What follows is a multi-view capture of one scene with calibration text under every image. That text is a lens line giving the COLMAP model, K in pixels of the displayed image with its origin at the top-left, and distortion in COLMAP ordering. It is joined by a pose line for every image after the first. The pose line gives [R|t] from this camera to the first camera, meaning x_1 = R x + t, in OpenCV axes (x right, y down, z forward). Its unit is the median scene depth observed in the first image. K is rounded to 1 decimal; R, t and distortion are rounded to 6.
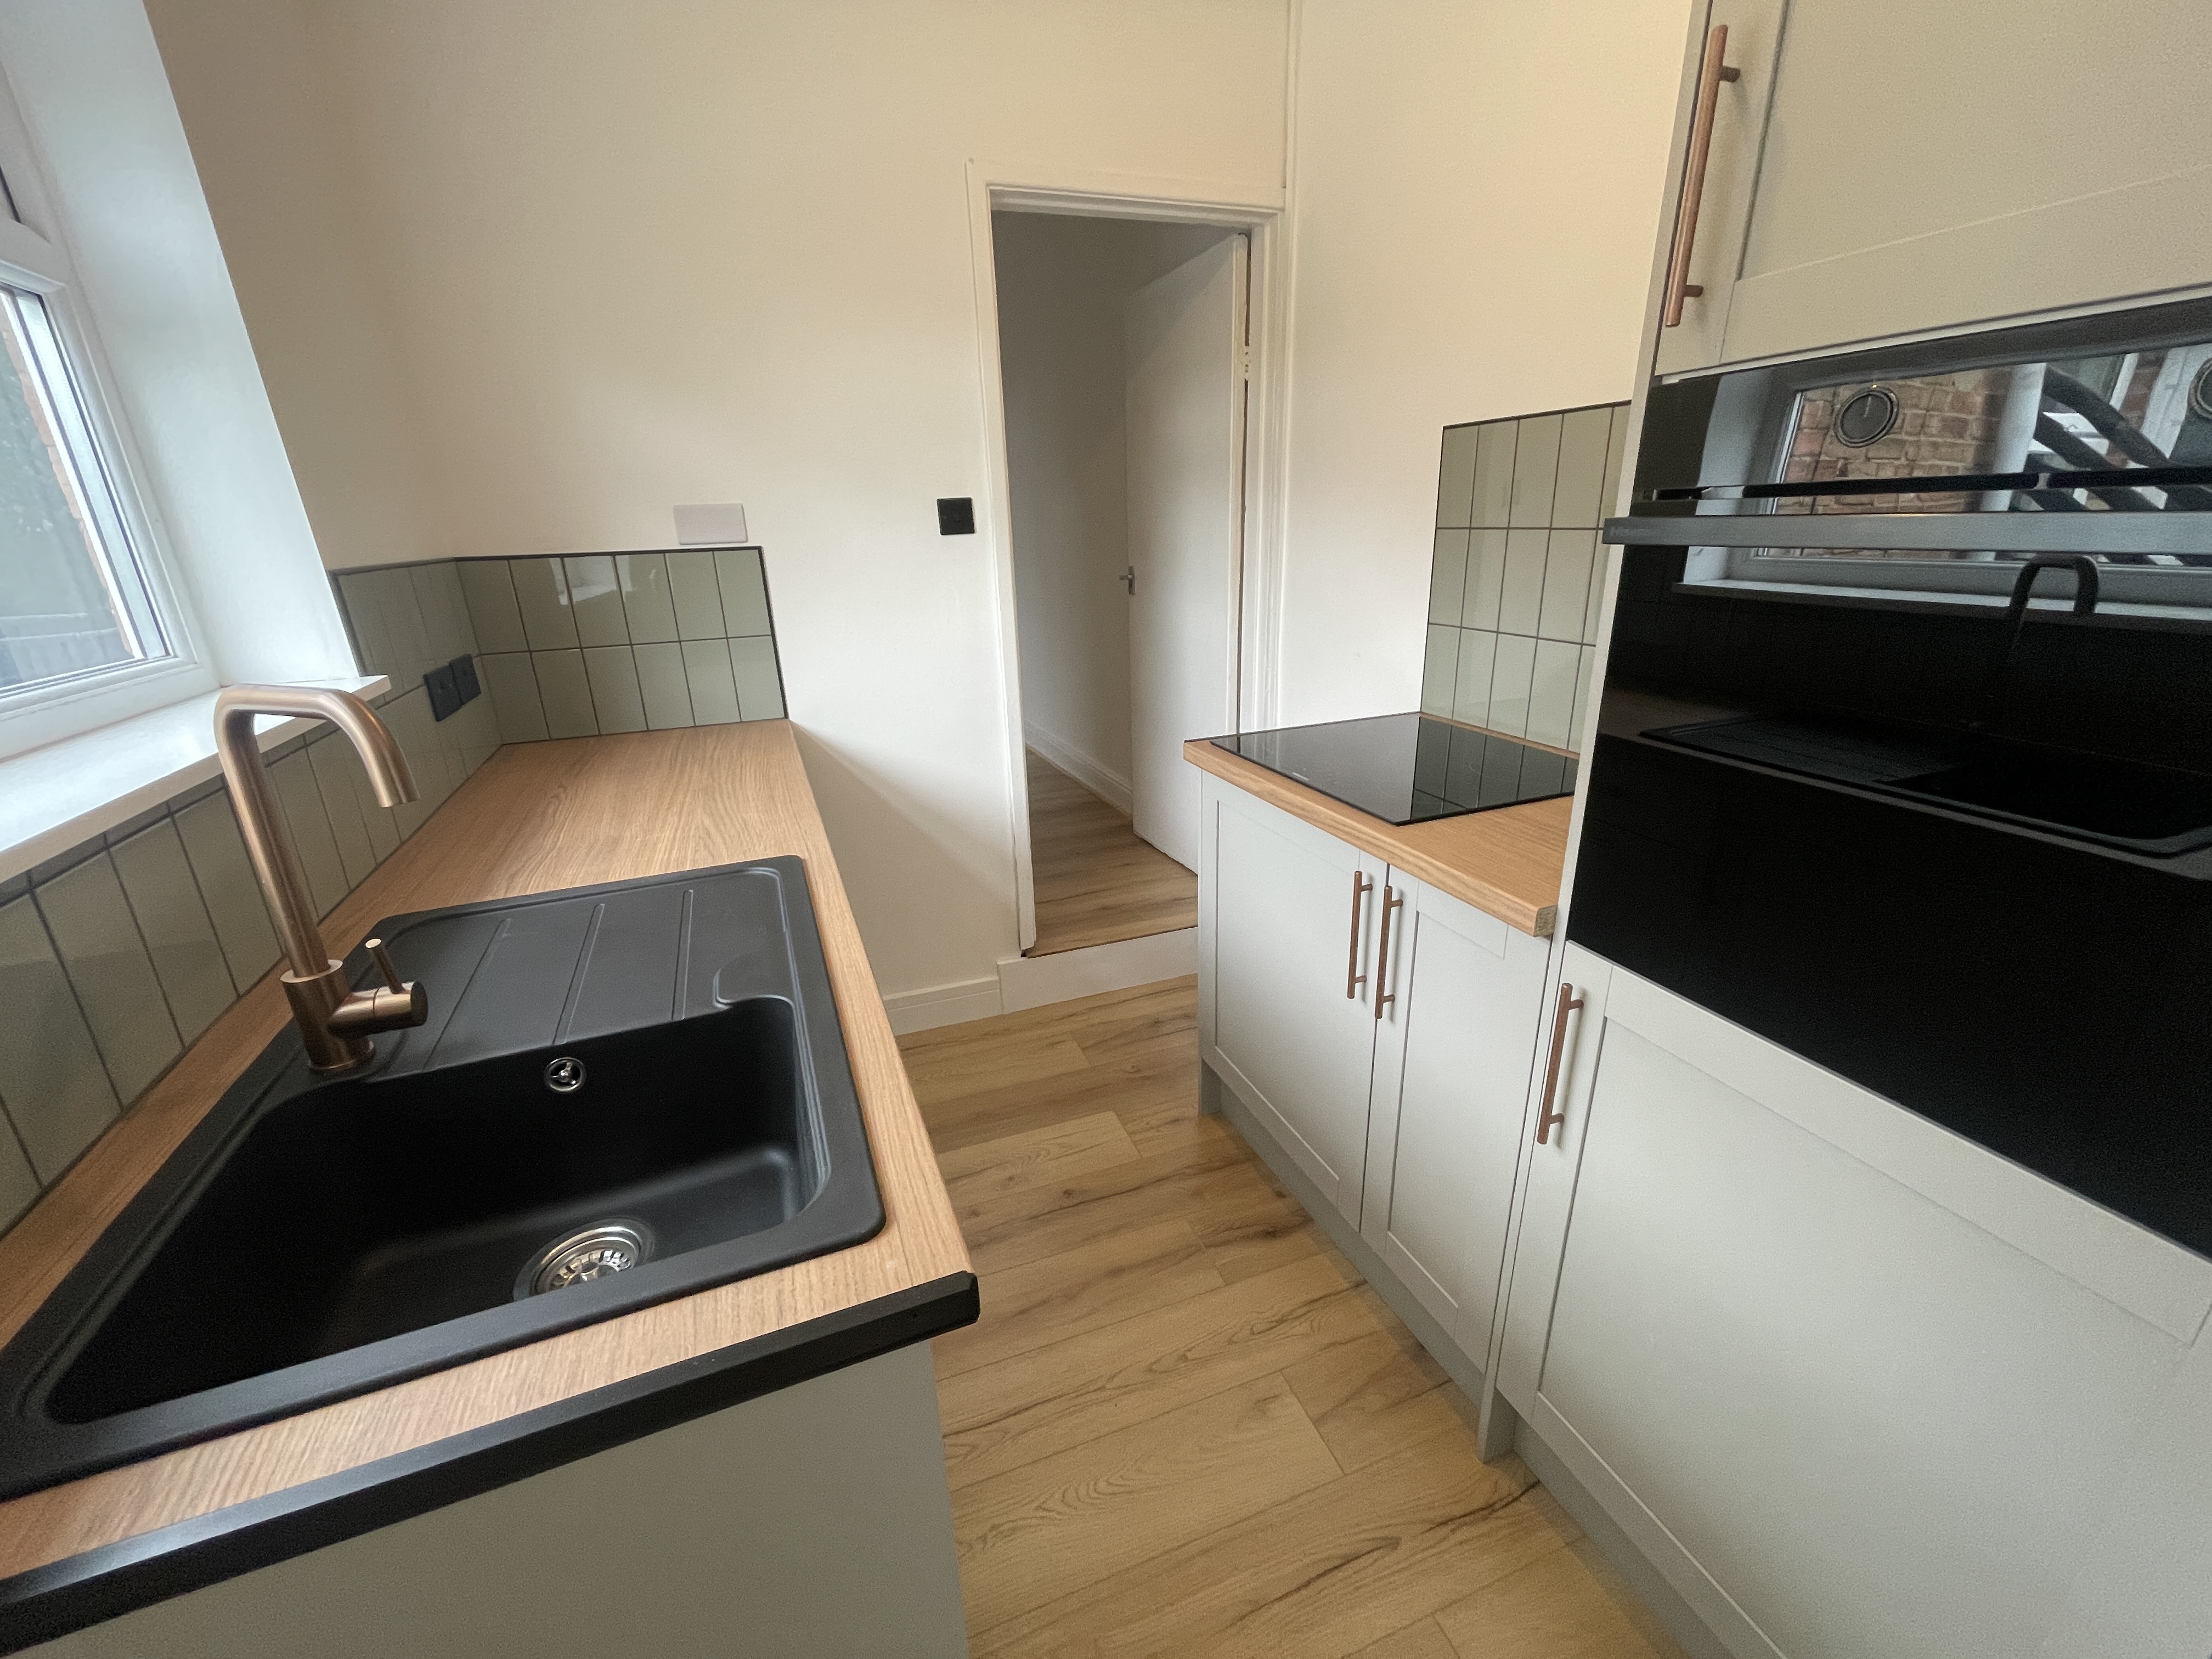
lens RADIAL K [[892.0, 0, 1096.0], [0, 892.0, 817.2], [0, 0, 1]] dist [-0.006731, 0.000005]
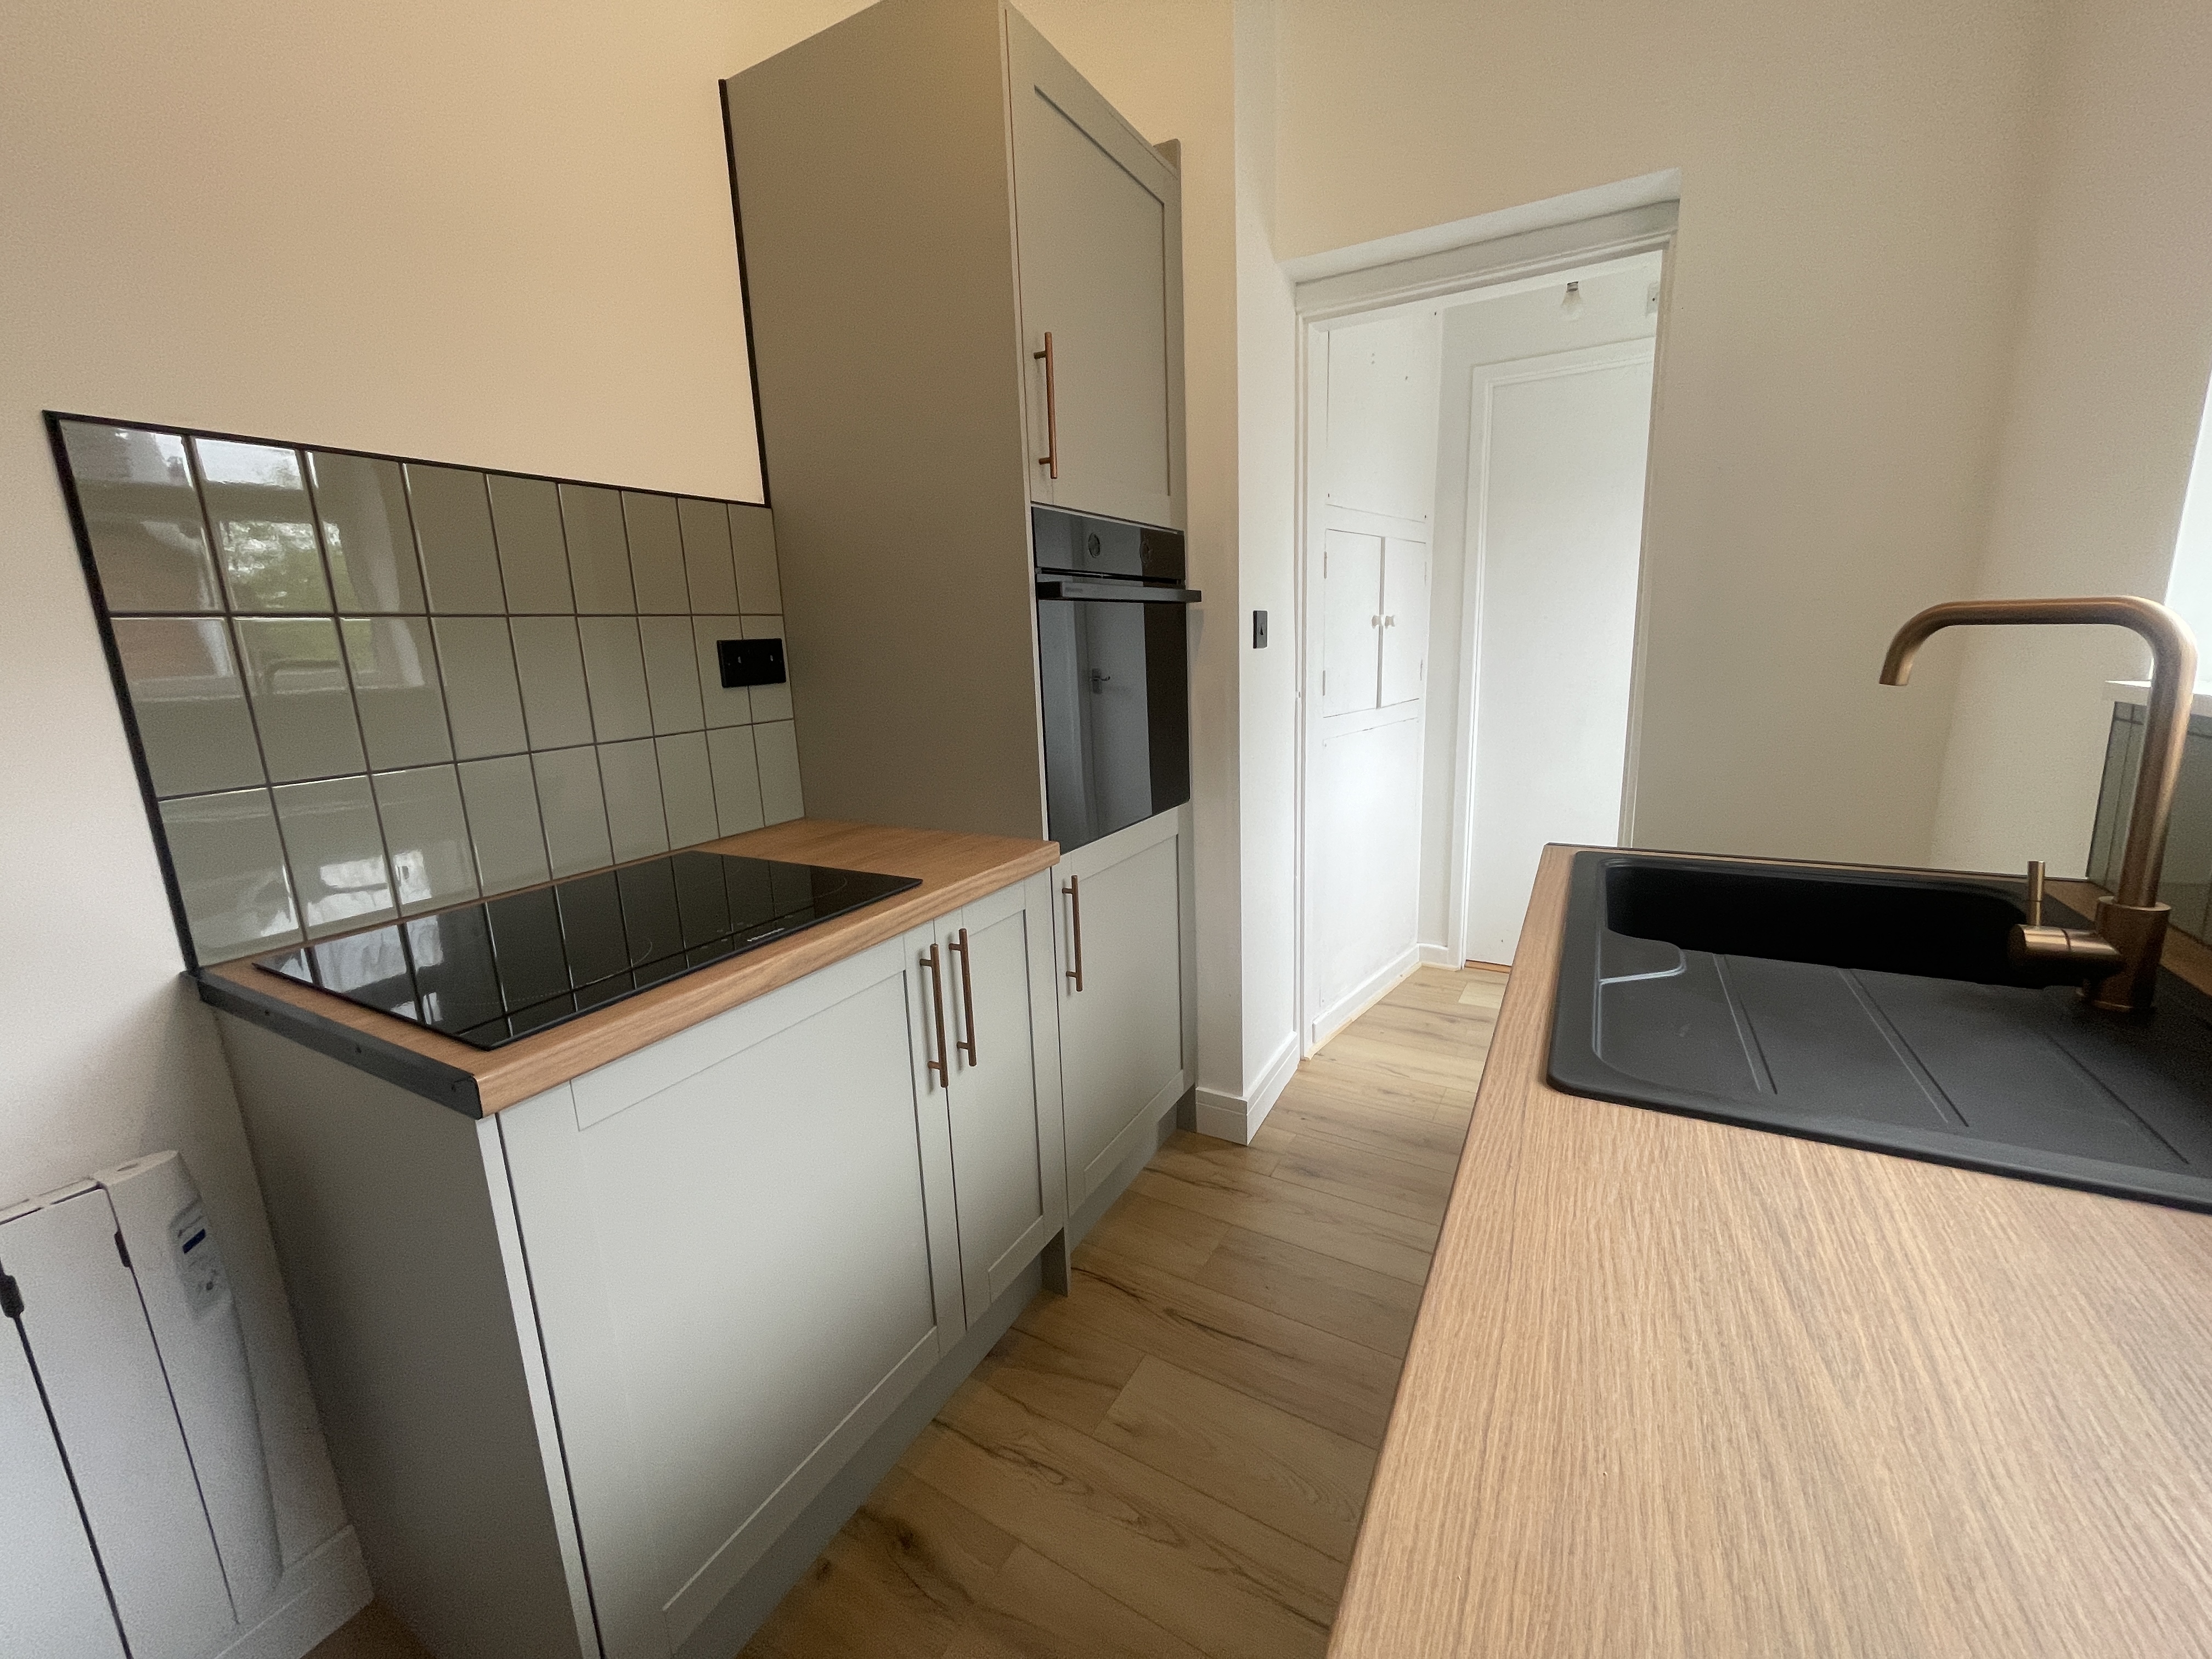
lens RADIAL K [[892.0, 0, 1100.8], [0, 892.0, 831.2], [0, 0, 1]] dist [-0.006731, 0.000005]
pose [[-0.627871, -0.104506, 0.771269, -0.465294], [0.309541, 0.875676, 0.370643, -0.298364], [-0.714116, 0.471455, -0.517463, 1.157037]]
